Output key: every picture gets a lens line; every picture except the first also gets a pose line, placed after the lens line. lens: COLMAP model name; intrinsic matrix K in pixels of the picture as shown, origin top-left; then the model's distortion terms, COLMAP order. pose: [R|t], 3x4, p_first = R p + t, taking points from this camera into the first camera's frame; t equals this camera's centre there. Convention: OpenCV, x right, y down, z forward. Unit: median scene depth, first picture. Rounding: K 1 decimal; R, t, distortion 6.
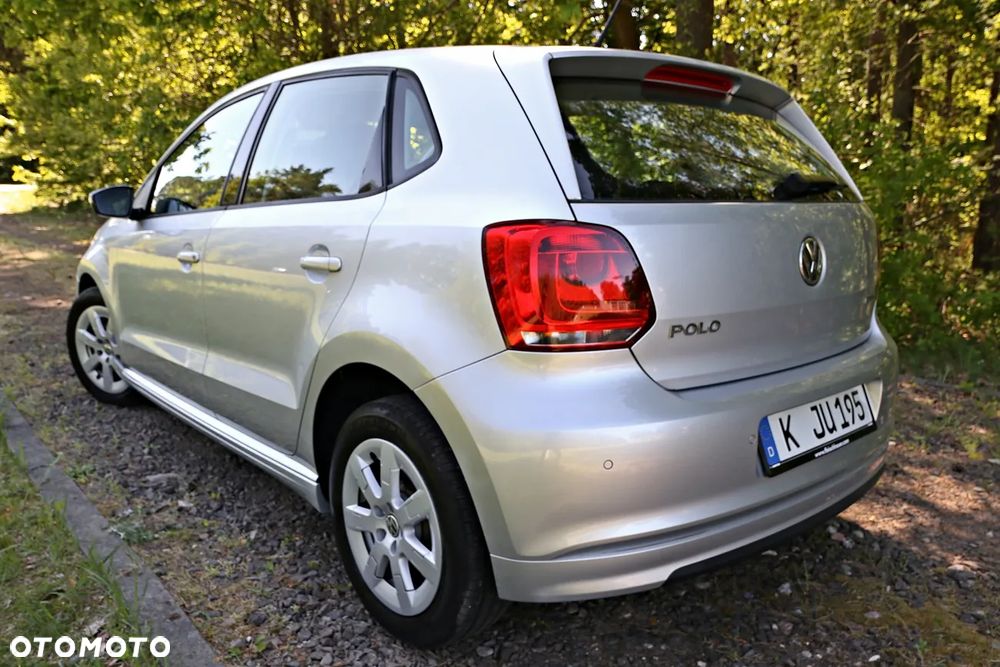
lens RADIAL K [[820.3, 0, 501.9], [0, 820.3, 342.0], [0, 0, 1]] dist [-0.110072, 0.086905]
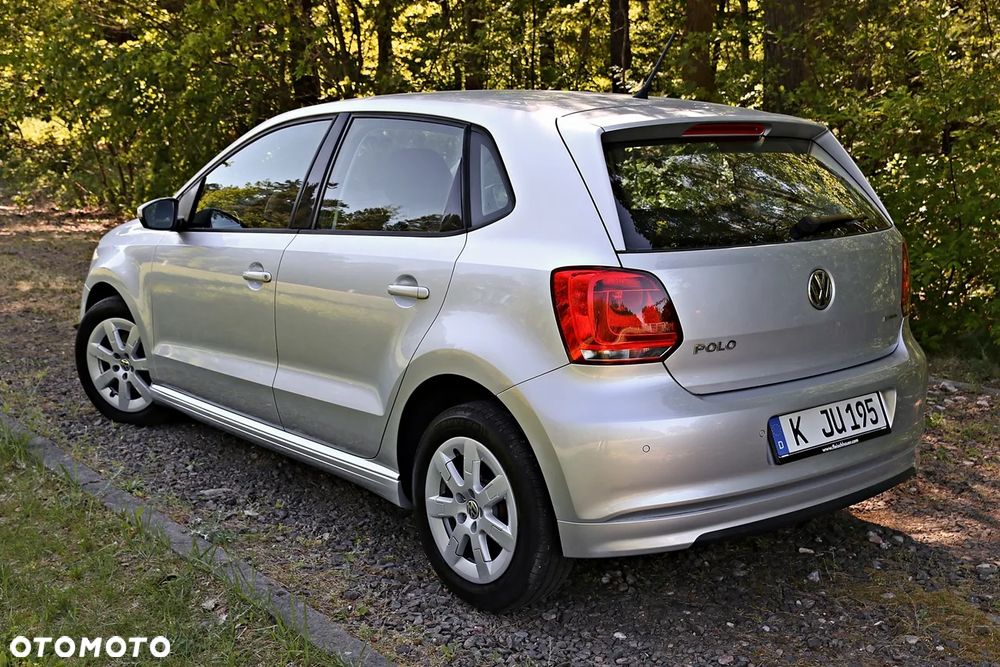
lens RADIAL K [[1256.5, 0, 494.1], [0, 1256.5, 333.8], [0, 0, 1]] dist [-0.001902, 0.031244]
pose [[0.999671, -0.002773, -0.025505, -0.050903], [0.002395, 0.999887, -0.014816, -0.006839], [0.025543, 0.014750, 0.999565, -0.818500]]
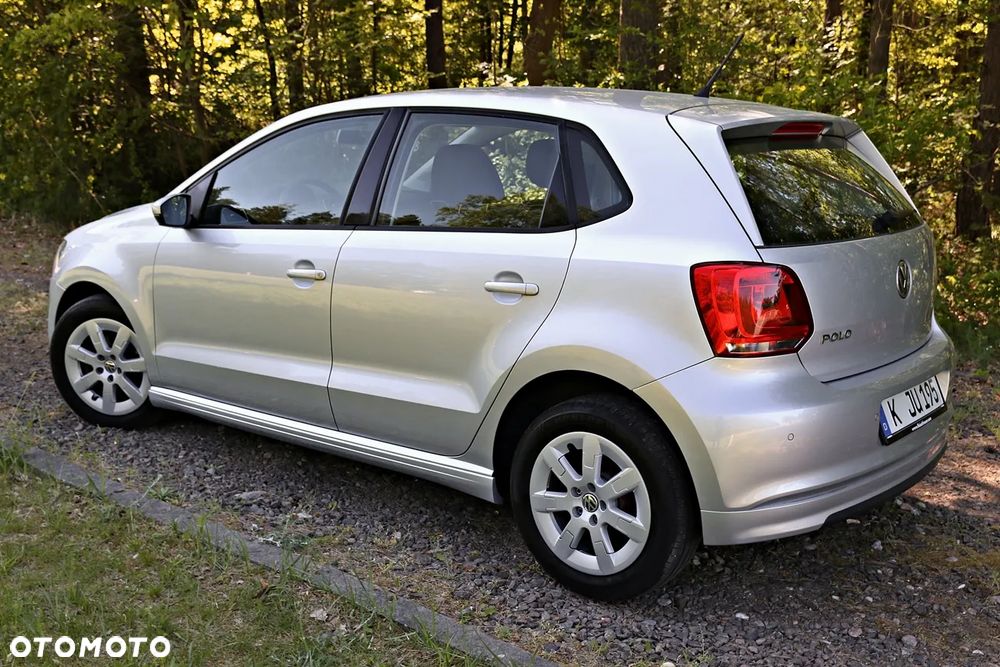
lens RADIAL K [[1170.6, 0, 500.1], [0, 1170.6, 333.8], [0, 0, 1]] dist [-0.027117, 0.066931]
pose [[0.984401, -0.030169, 0.173336, -0.532077], [0.029720, 0.999545, 0.005190, -0.038860], [-0.173413, 0.000043, 0.984849, -0.667454]]
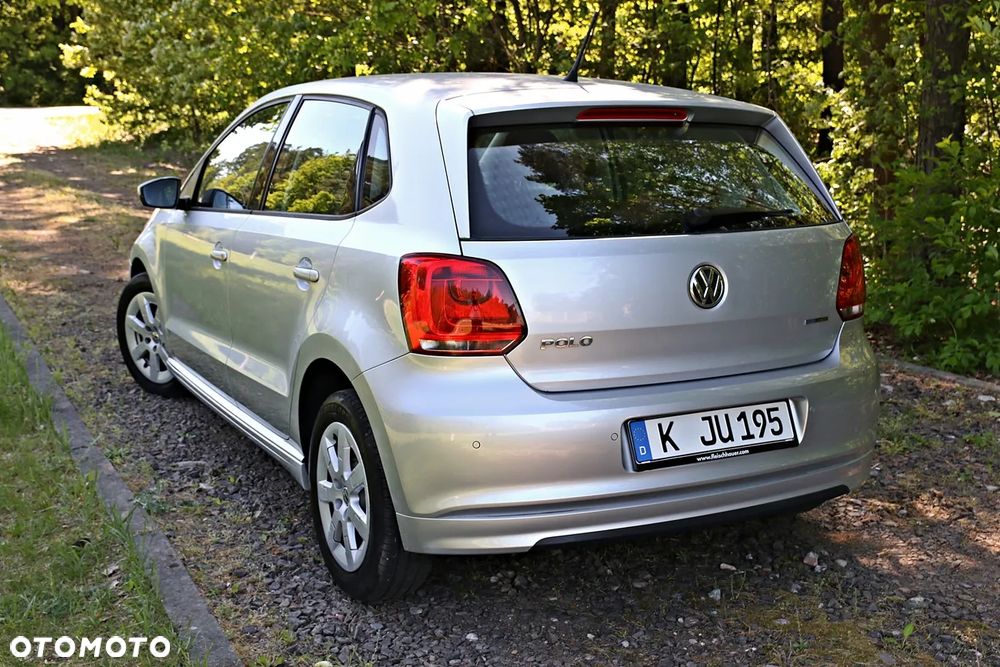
lens RADIAL K [[1256.5, 0, 494.1], [0, 1256.5, 333.8], [0, 0, 1]] dist [-0.001902, 0.031244]
pose [[0.973652, 0.042377, -0.224067, 0.453492], [-0.044186, 0.999019, -0.003063, -0.015576], [0.223717, 0.012883, 0.974569, -0.710358]]
